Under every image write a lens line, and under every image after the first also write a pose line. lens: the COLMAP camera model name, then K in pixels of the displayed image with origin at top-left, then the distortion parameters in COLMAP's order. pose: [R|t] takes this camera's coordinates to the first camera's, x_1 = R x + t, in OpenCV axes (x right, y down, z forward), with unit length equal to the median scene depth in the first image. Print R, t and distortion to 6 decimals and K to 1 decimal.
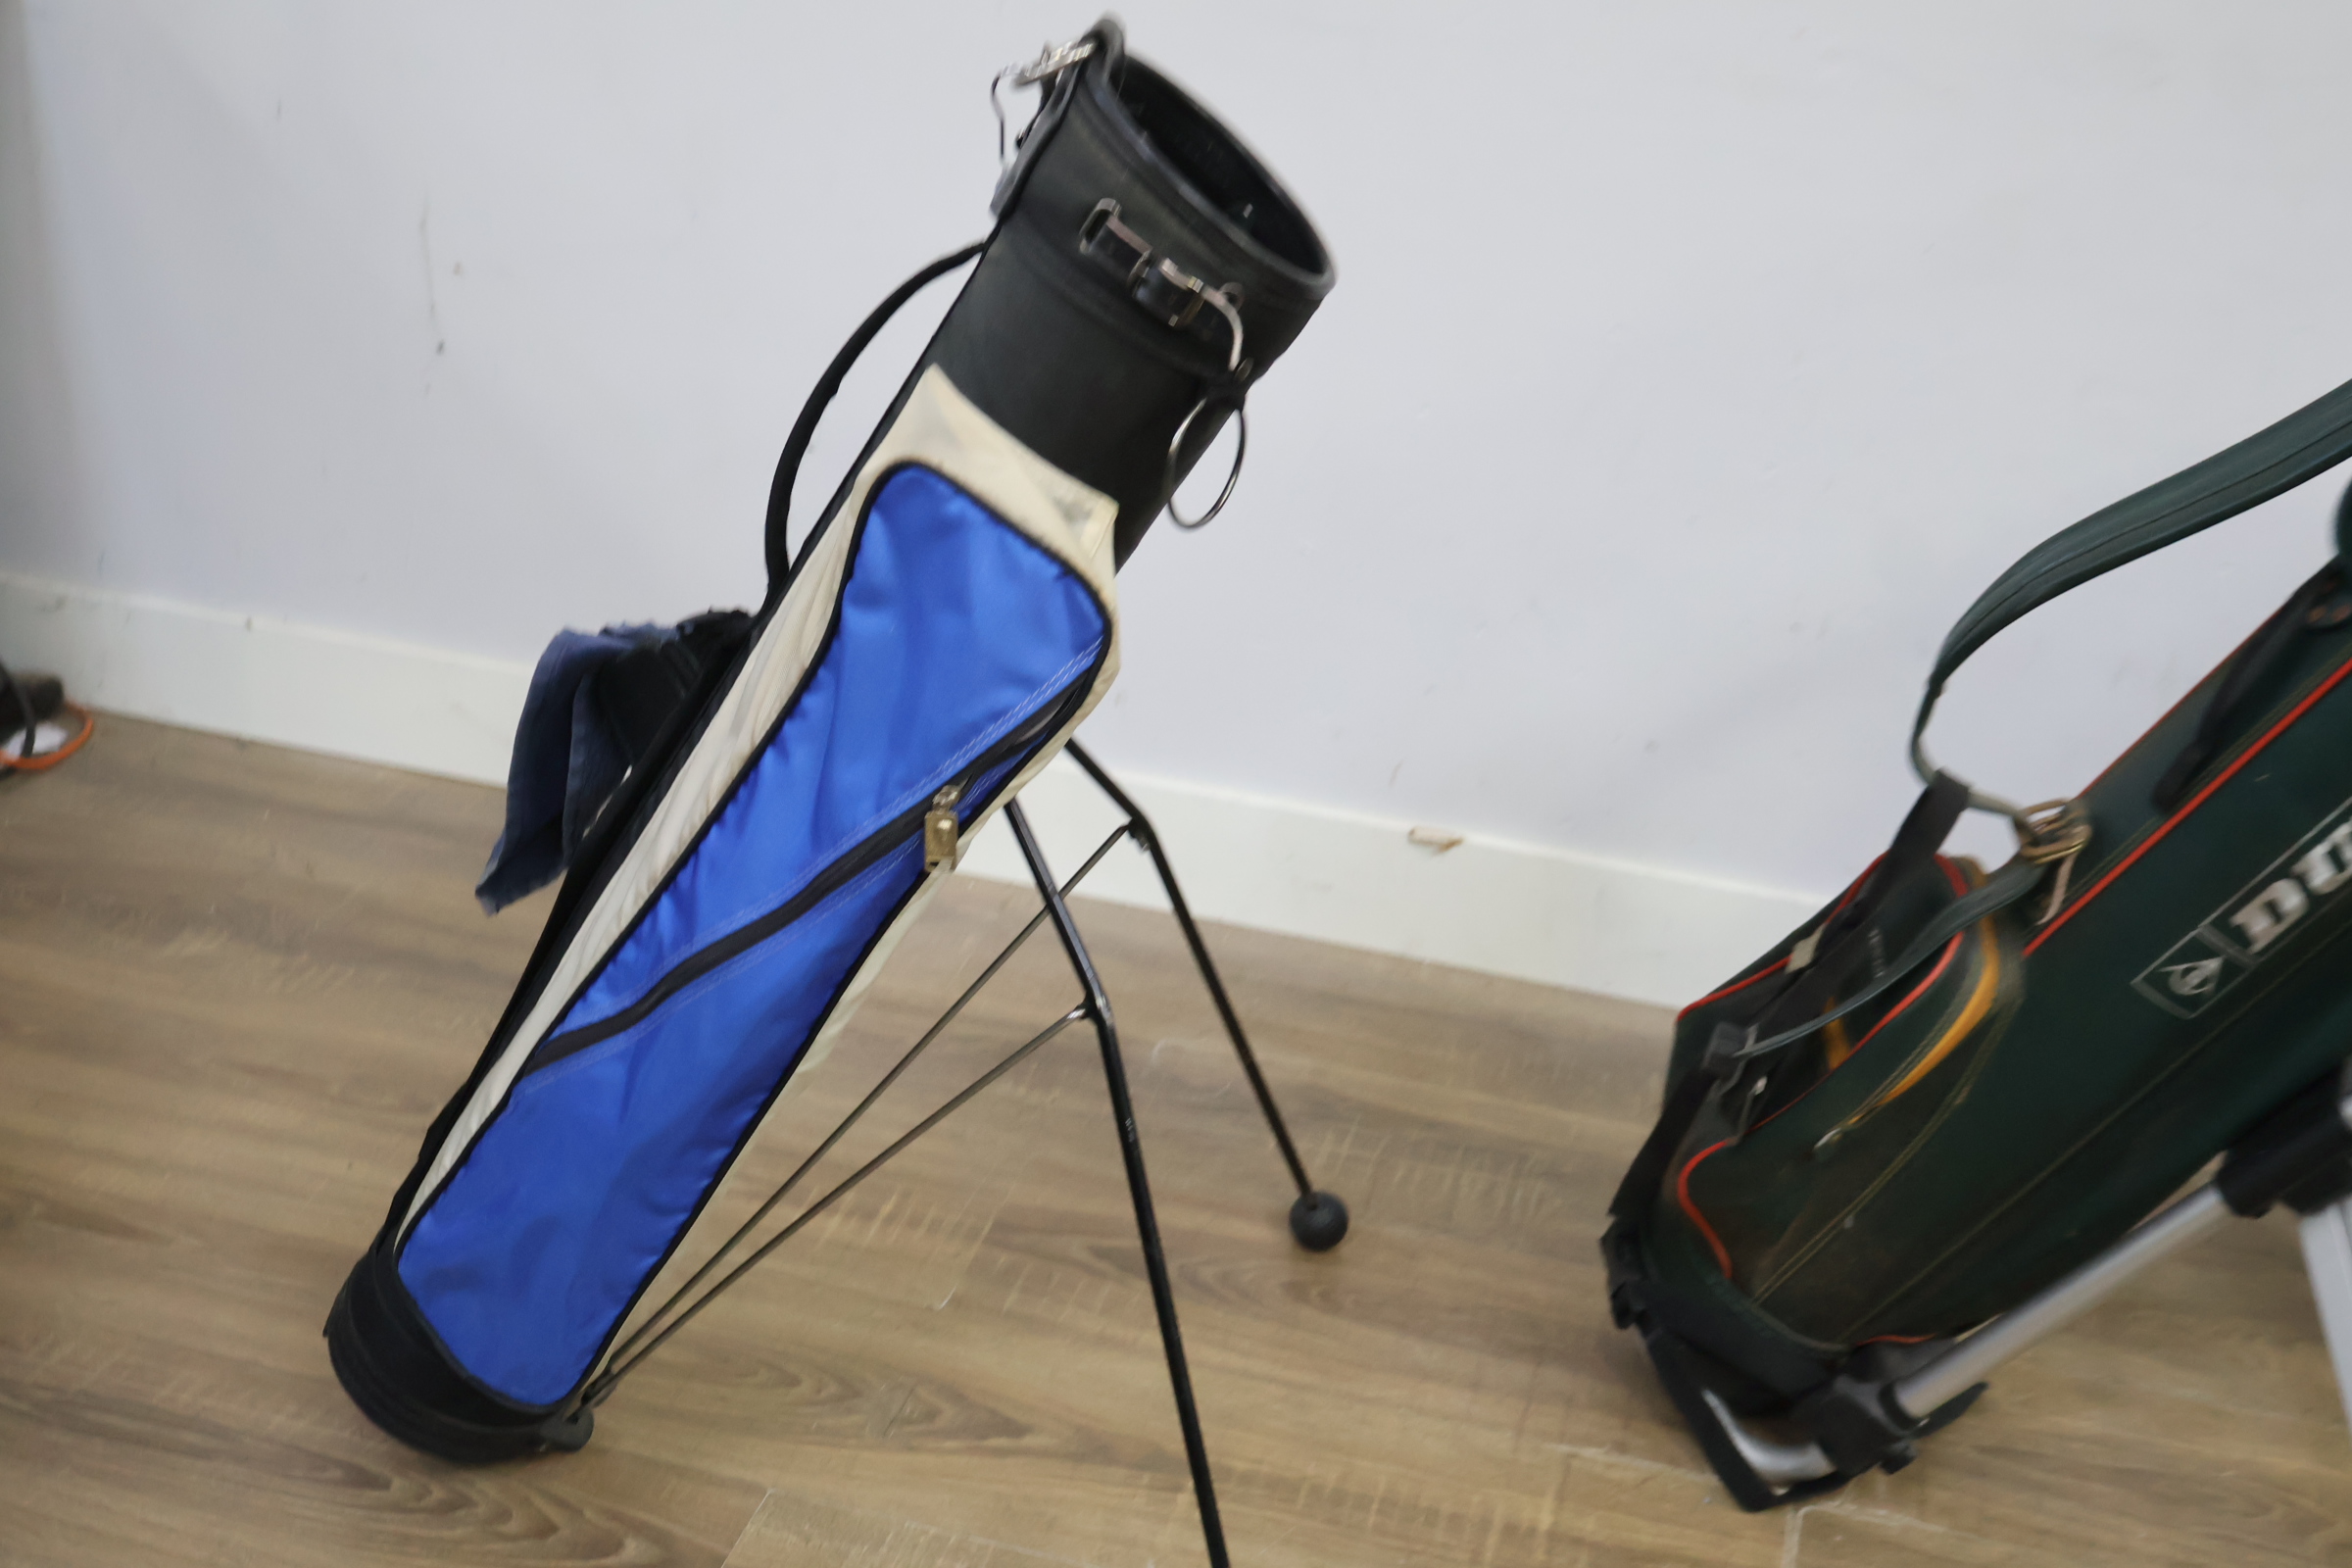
lens RADIAL K [[2700.5, 0, 1190.2], [0, 2700.5, 786.2], [0, 0, 1]] dist [0.003765, 0.000000]
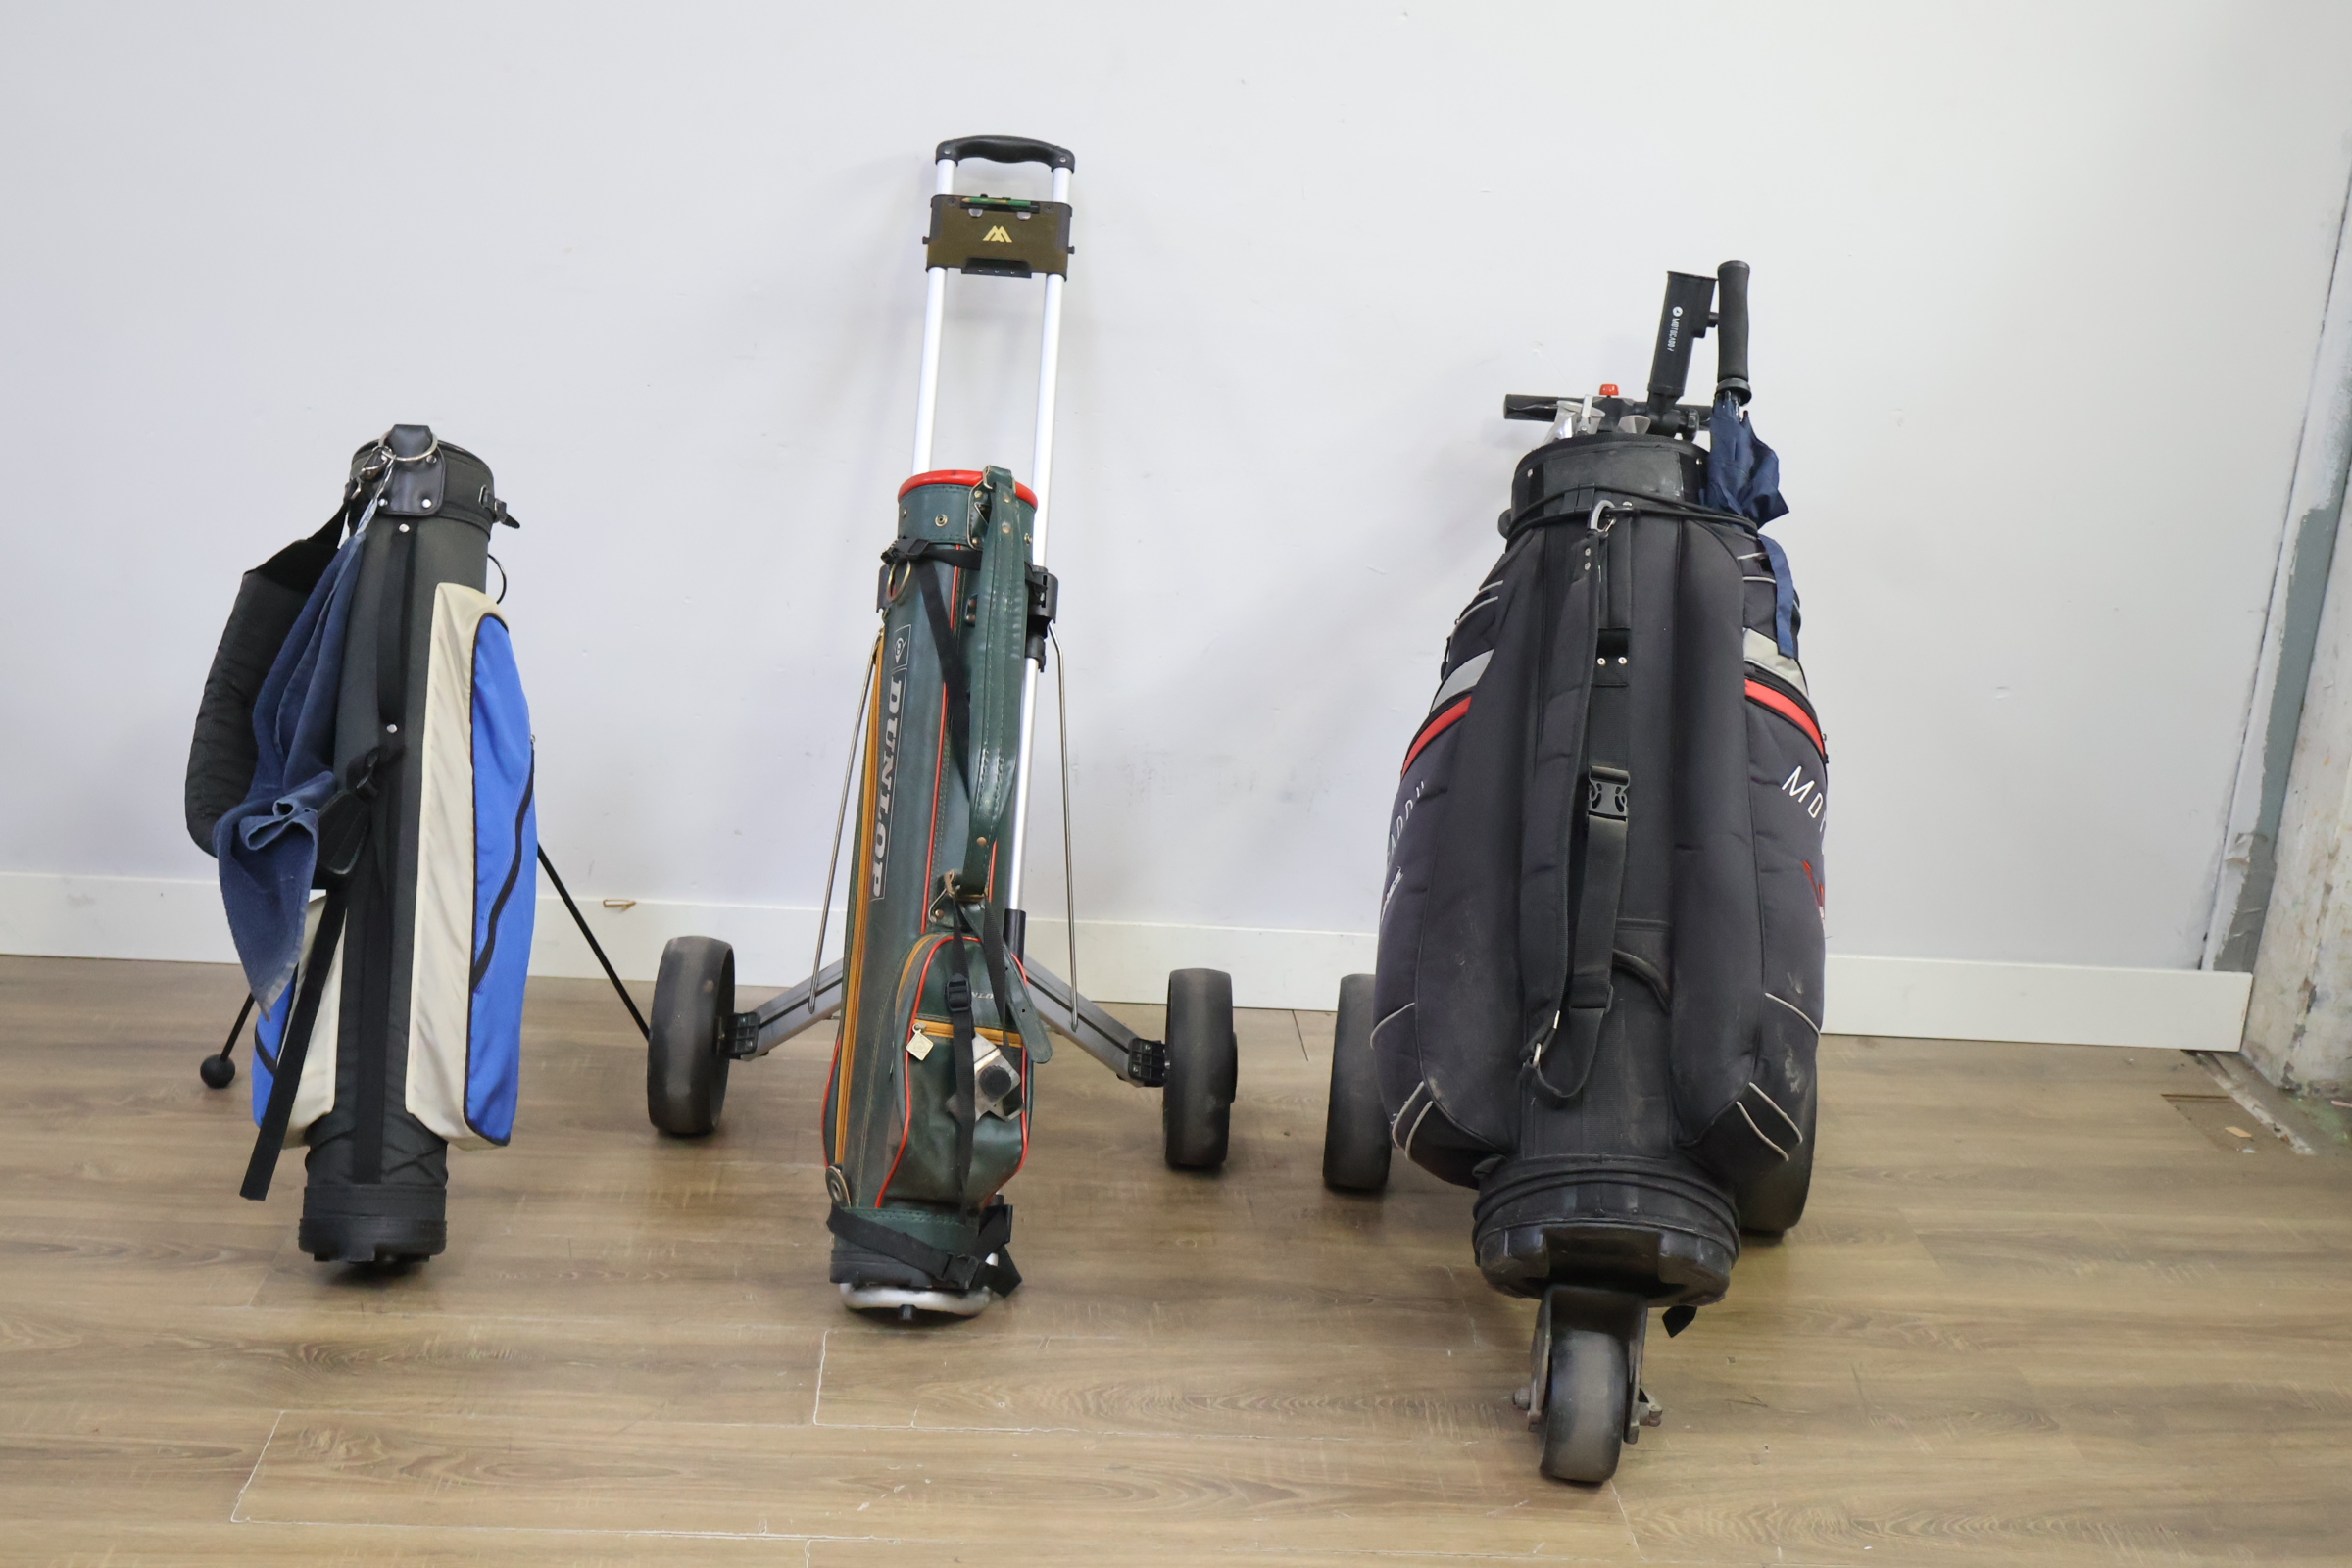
lens RADIAL K [[2700.5, 0, 1172.2], [0, 2700.5, 779.7], [0, 0, 1]] dist [0.003765, 0.000000]
pose [[0.949917, -0.092741, 0.298425, -0.105849], [0.132164, 0.984567, -0.114718, 0.246916], [-0.283180, 0.148413, 0.947514, -0.969069]]
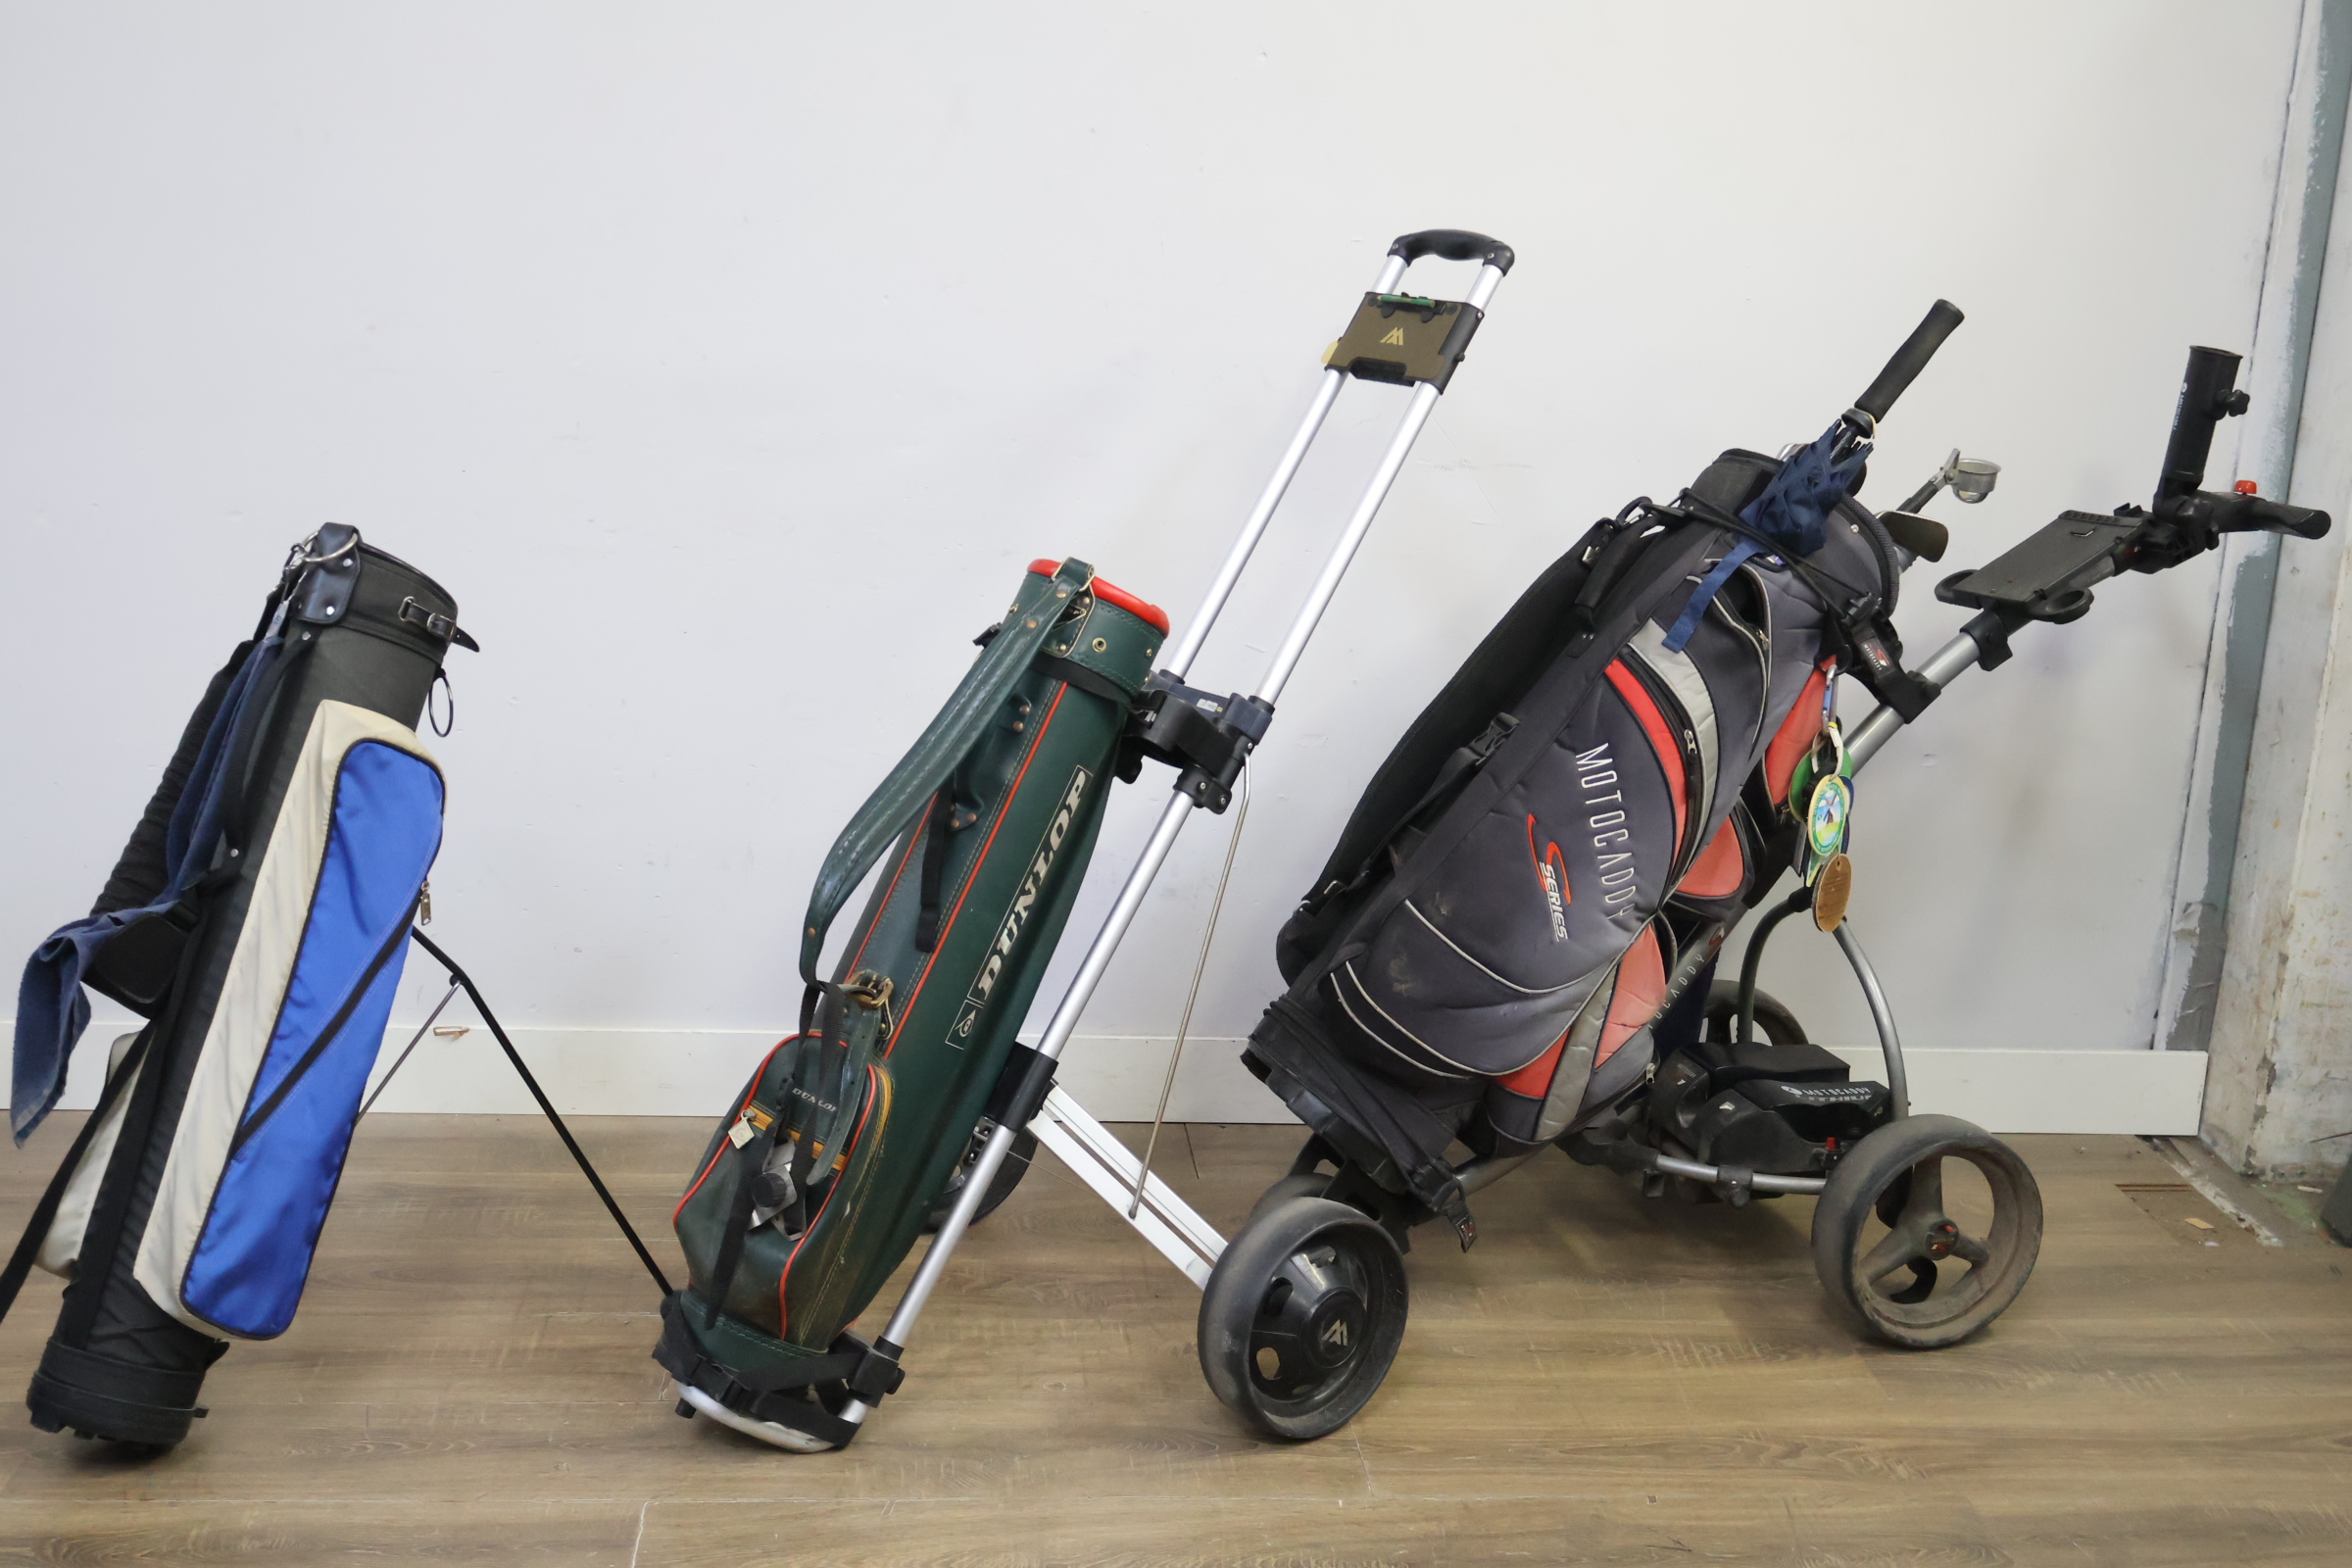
lens RADIAL K [[2700.5, 0, 1181.9], [0, 2700.5, 784.6], [0, 0, 1]] dist [0.003765, 0.000000]
pose [[0.941661, -0.109505, 0.318250, 0.008868], [0.163476, 0.975368, -0.148097, 0.244342], [-0.294193, 0.191483, 0.936368, -0.840302]]
